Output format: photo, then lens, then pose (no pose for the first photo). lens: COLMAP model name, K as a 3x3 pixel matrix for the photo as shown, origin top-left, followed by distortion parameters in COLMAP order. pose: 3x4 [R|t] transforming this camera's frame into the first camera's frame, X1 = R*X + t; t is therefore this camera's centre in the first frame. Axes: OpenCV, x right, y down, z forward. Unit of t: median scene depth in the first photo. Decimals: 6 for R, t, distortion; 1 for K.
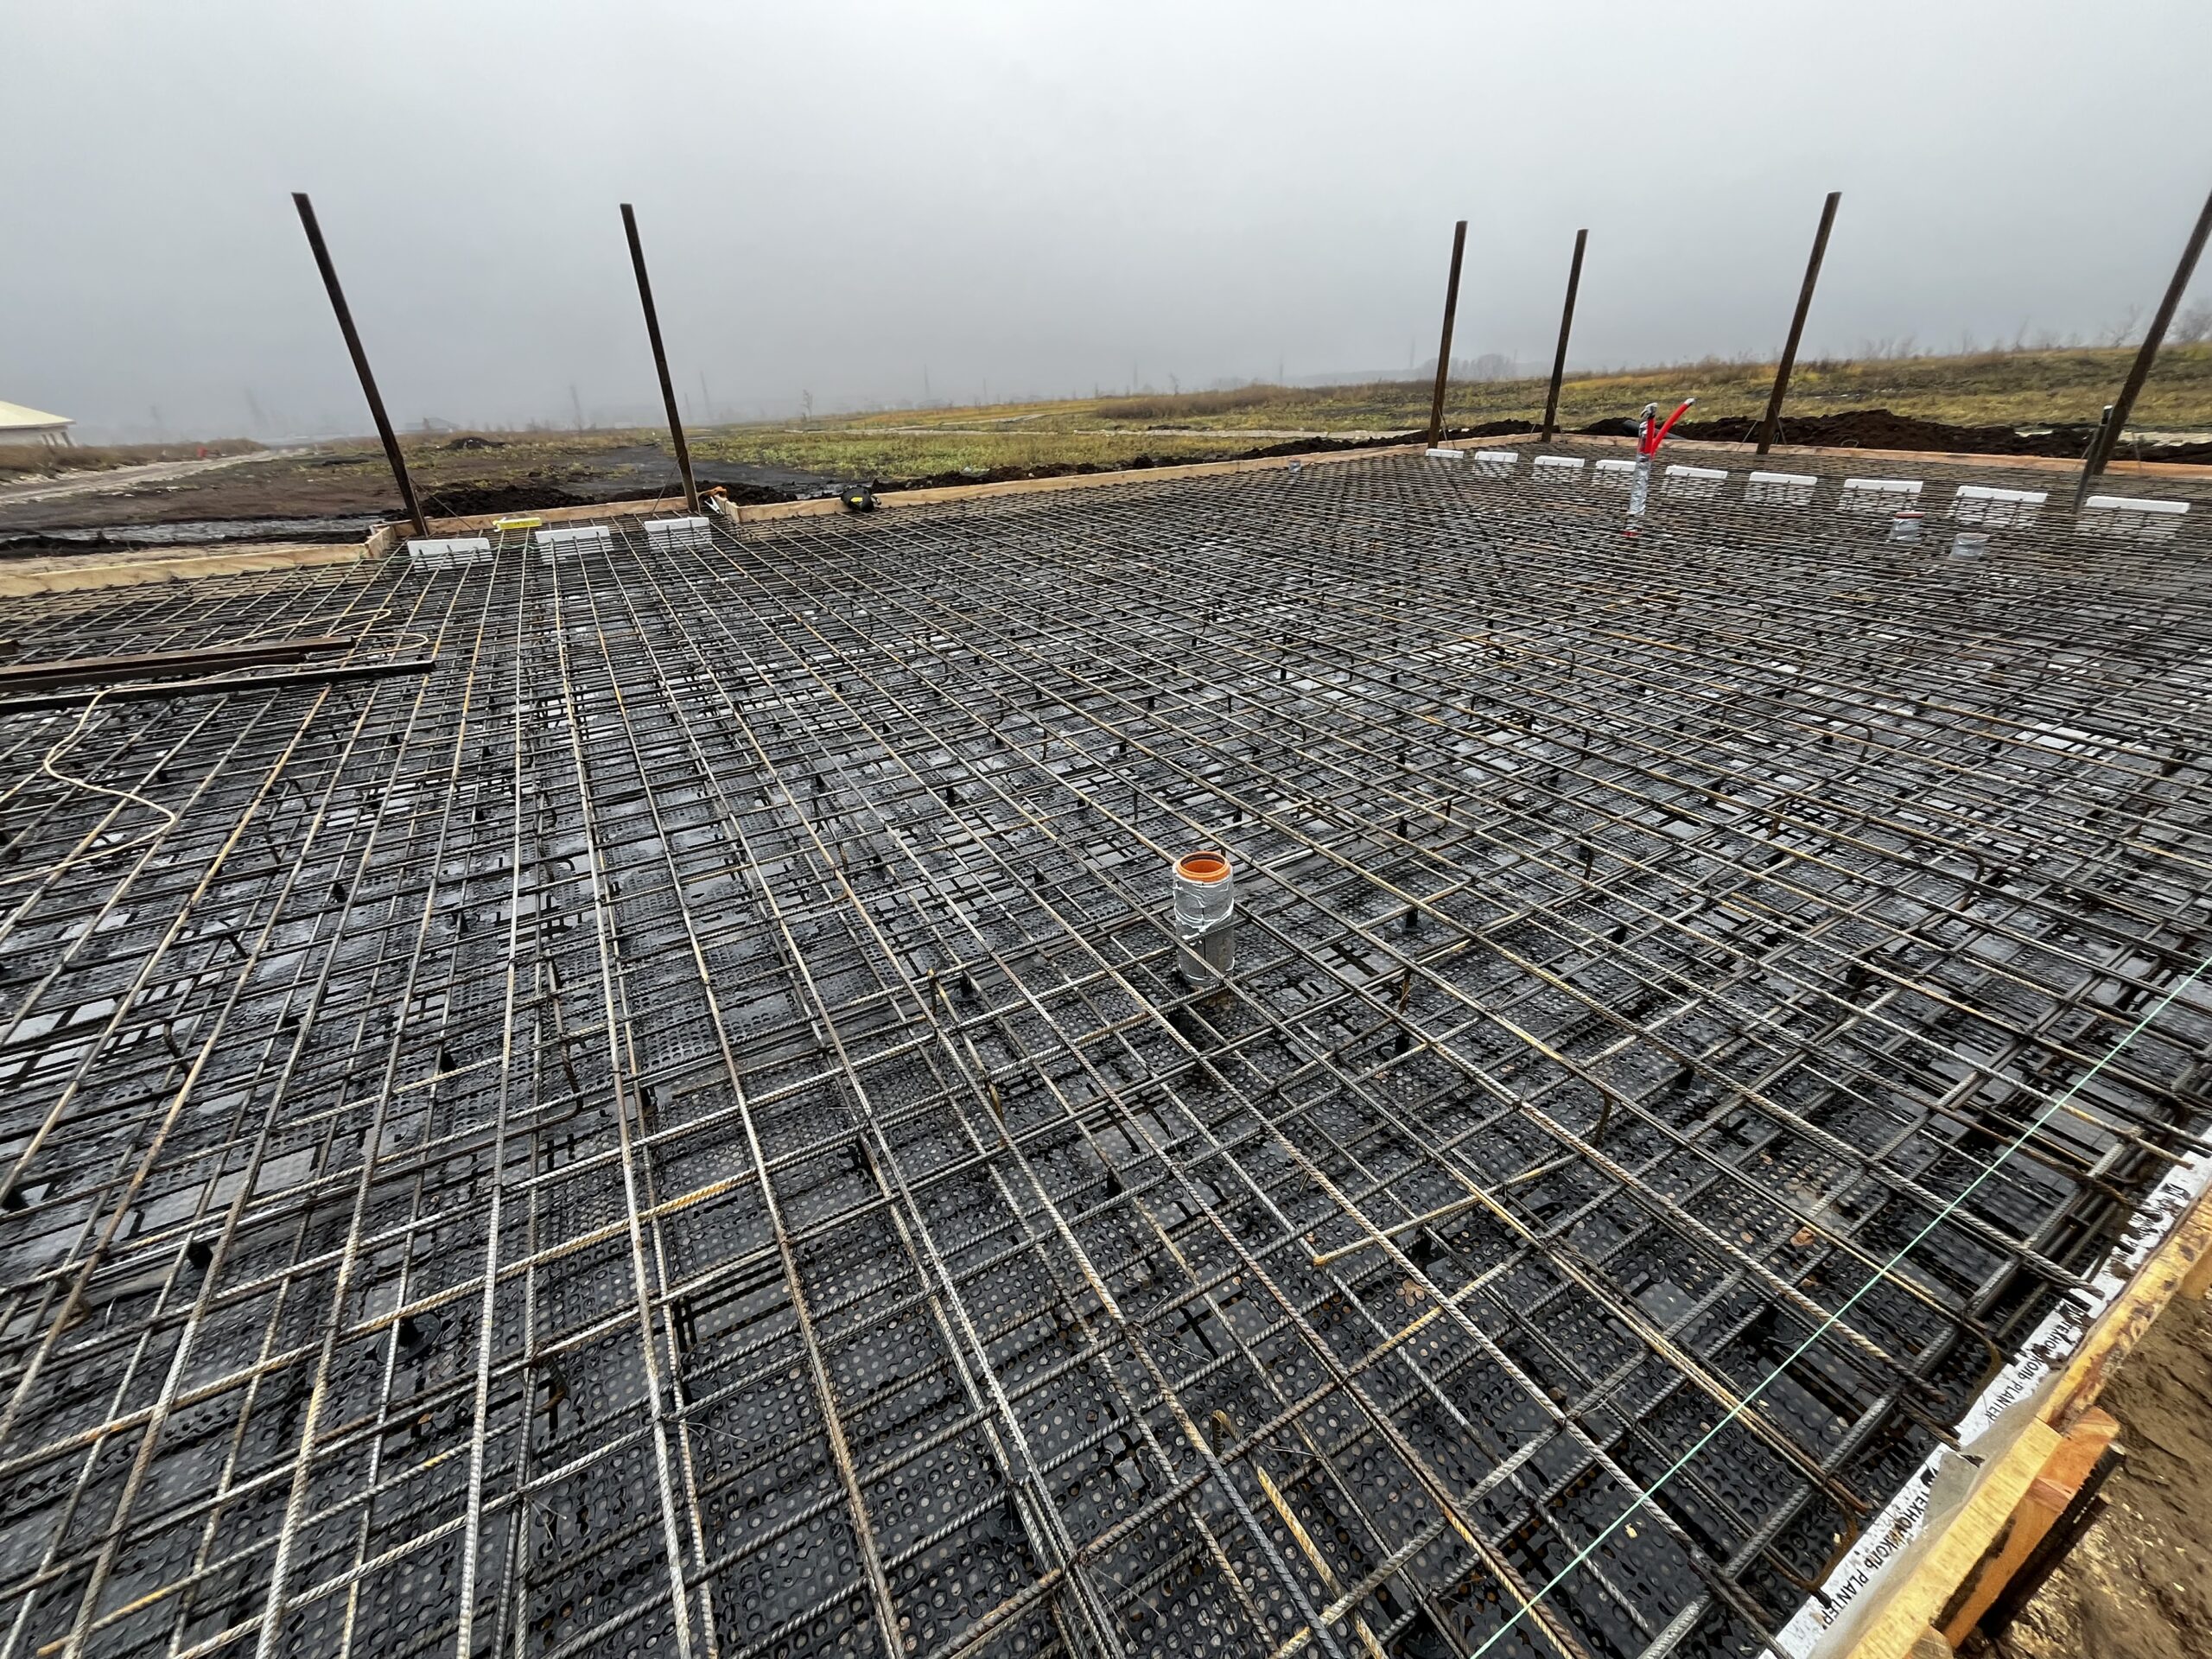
lens RADIAL K [[890.1, 0, 1102.1], [0, 890.1, 829.9], [0, 0, 1]] dist [-0.004521, 0.000066]
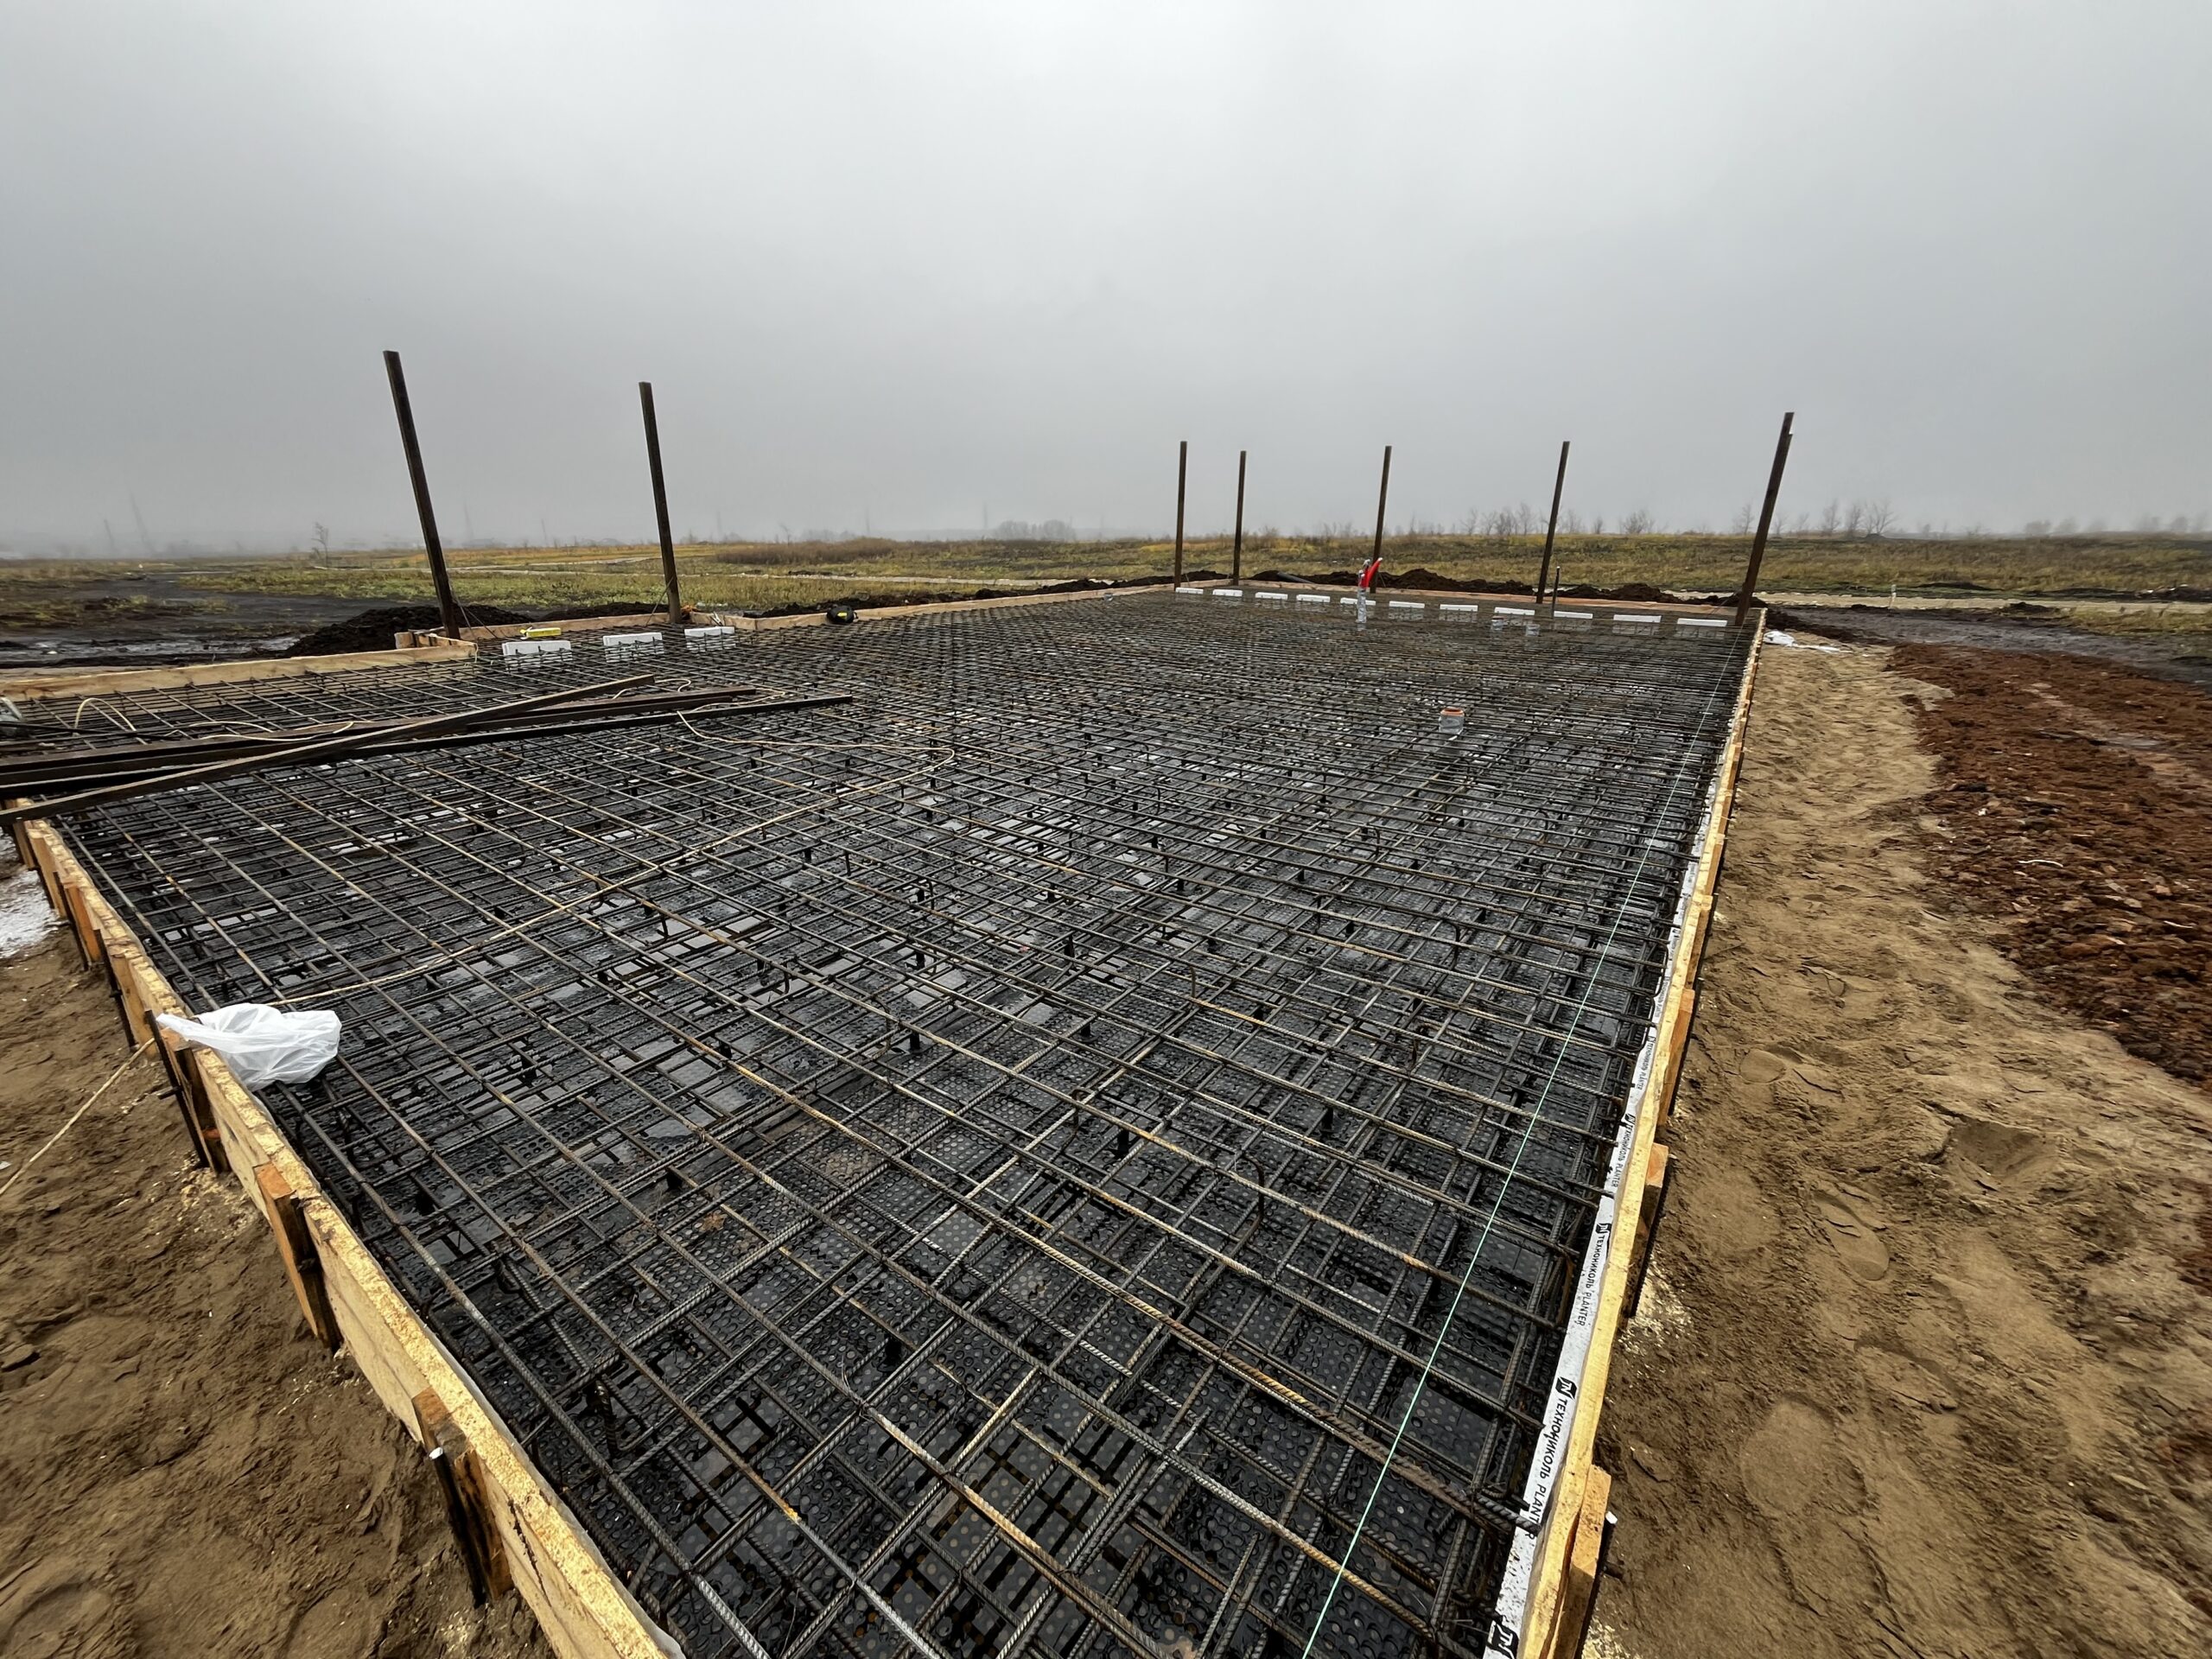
lens RADIAL K [[890.1, 0, 1093.7], [0, 890.1, 830.7], [0, 0, 1]] dist [-0.004521, 0.000066]
pose [[0.912308, -0.091699, 0.399106, -1.948146], [0.149339, 0.981988, -0.115746, 0.533629], [-0.381304, 0.165198, 0.909570, -0.968378]]
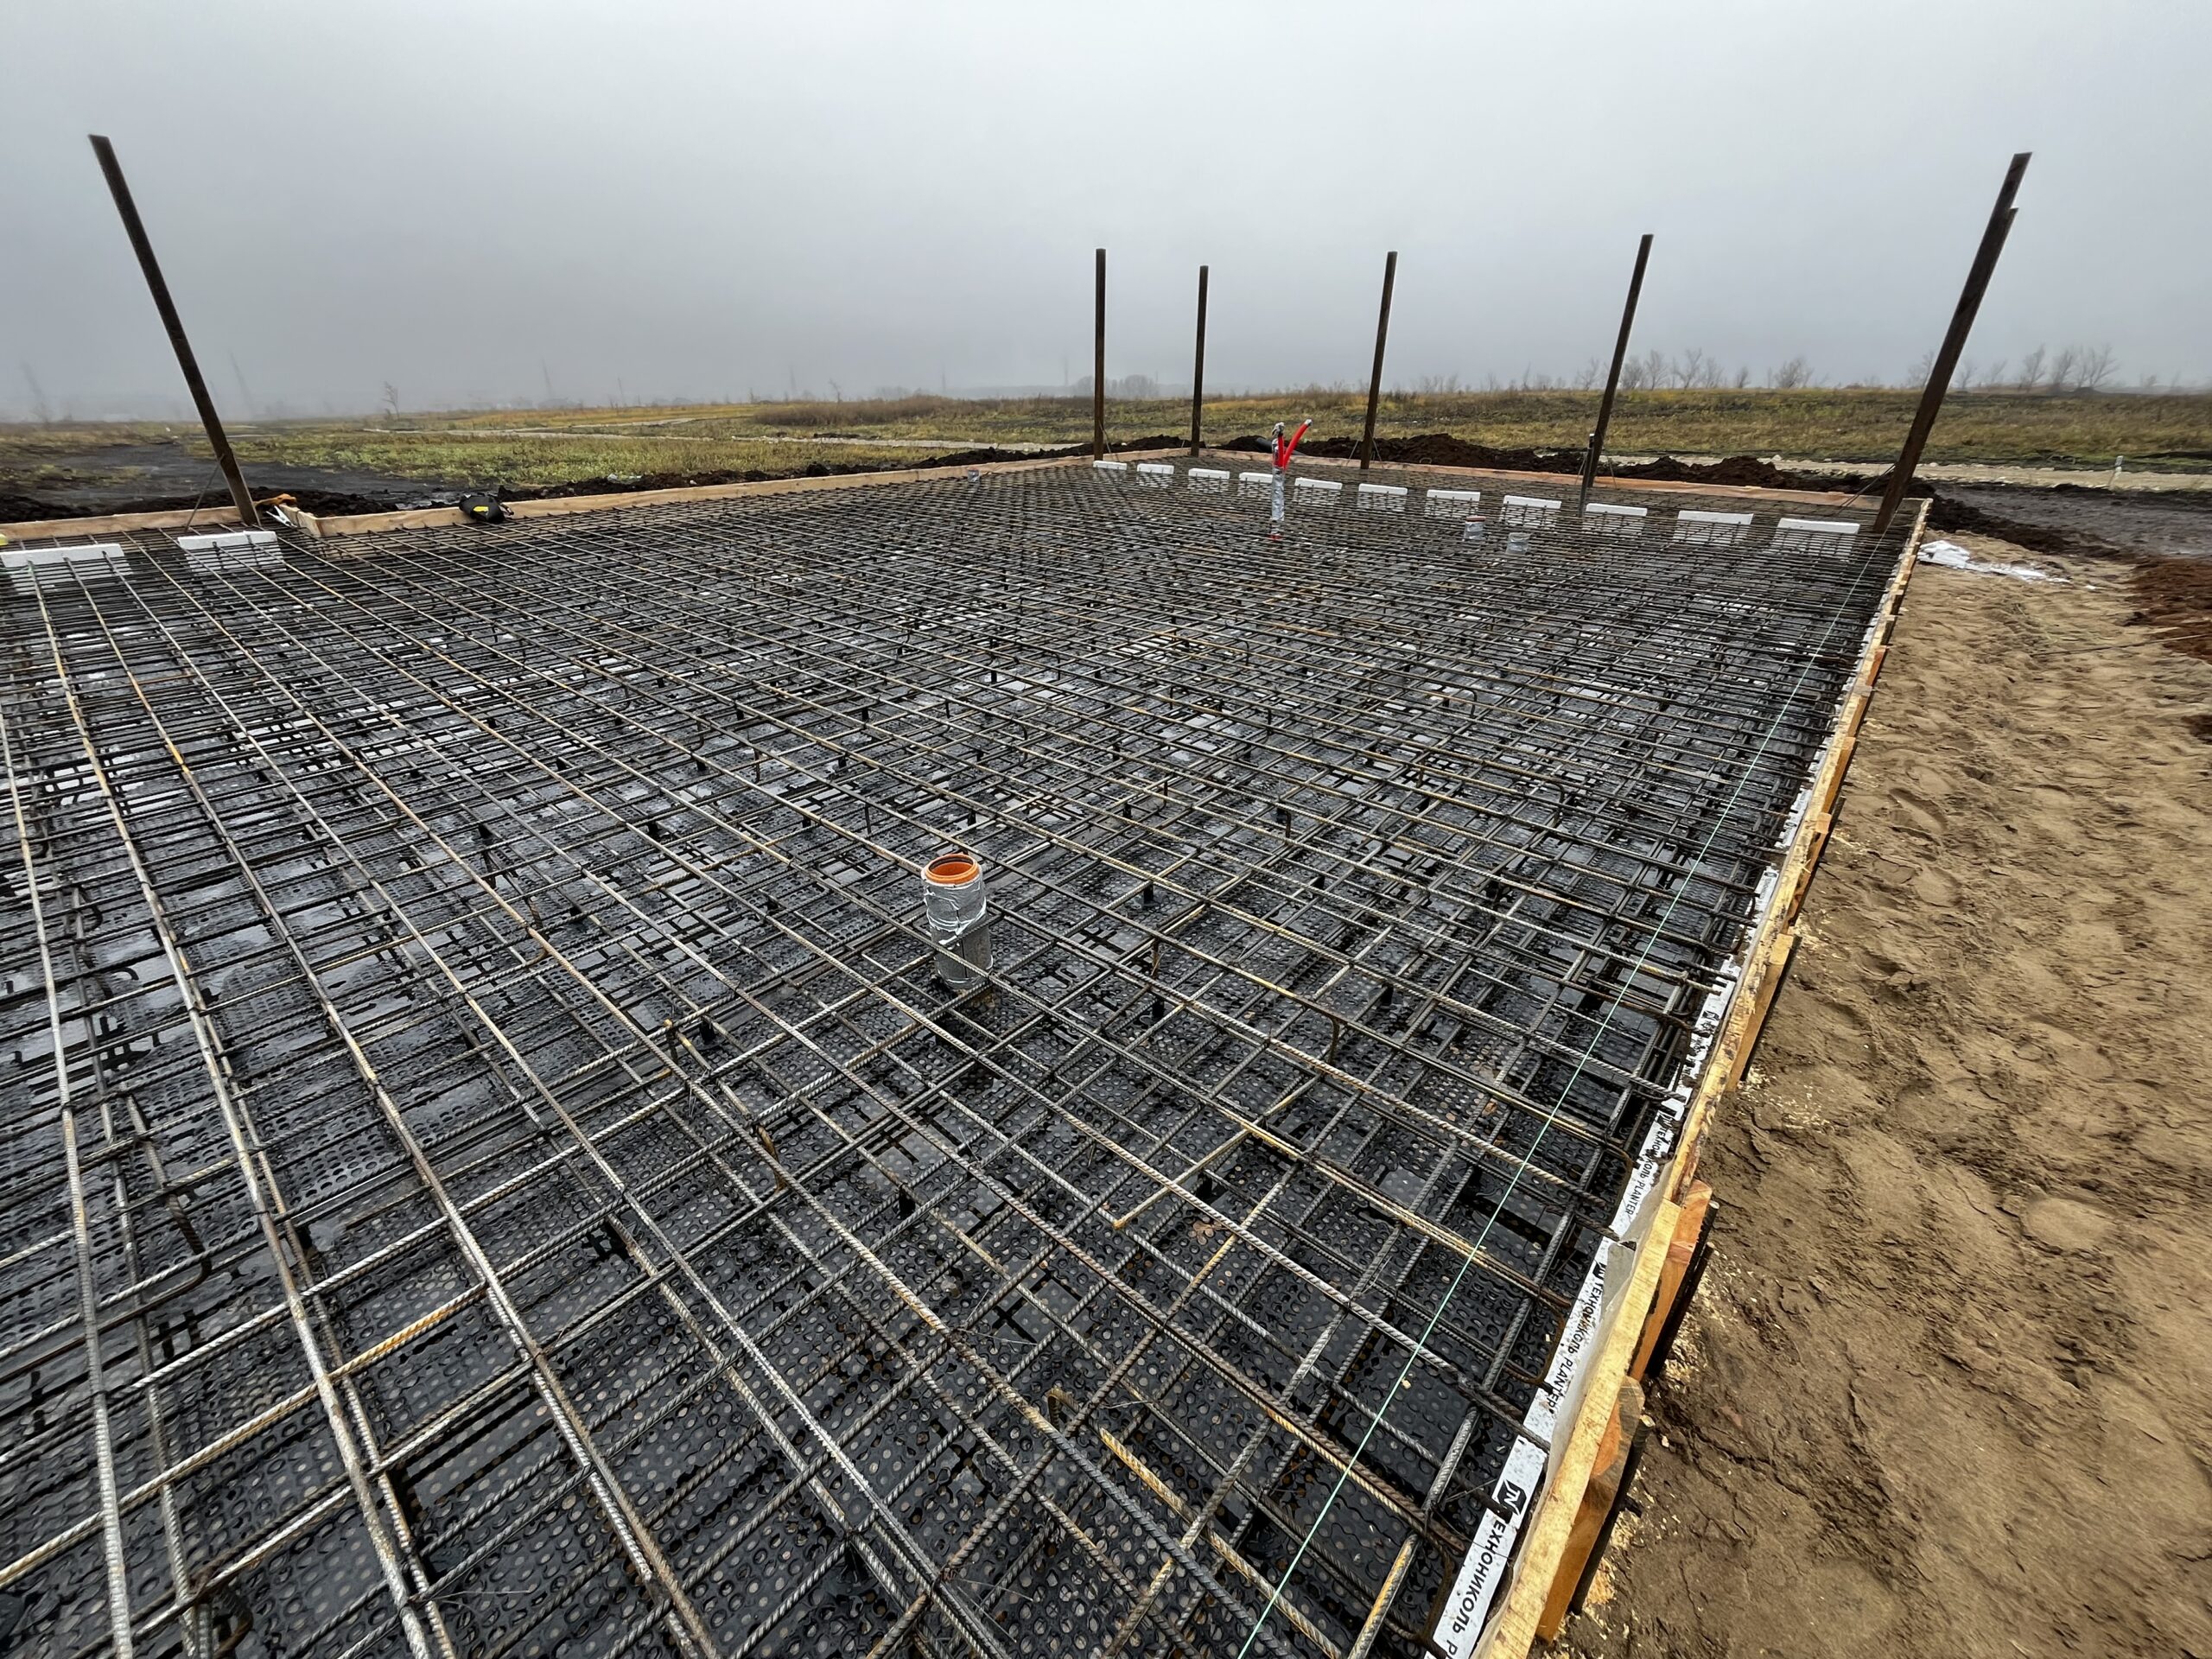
lens RADIAL K [[890.1, 0, 1100.3], [0, 890.1, 825.9], [0, 0, 1]] dist [-0.004521, 0.000066]
pose [[0.944323, -0.111406, 0.309583, -0.029510], [0.115621, 0.993282, 0.004760, 0.006572], [-0.308034, 0.031299, 0.950860, -0.003104]]
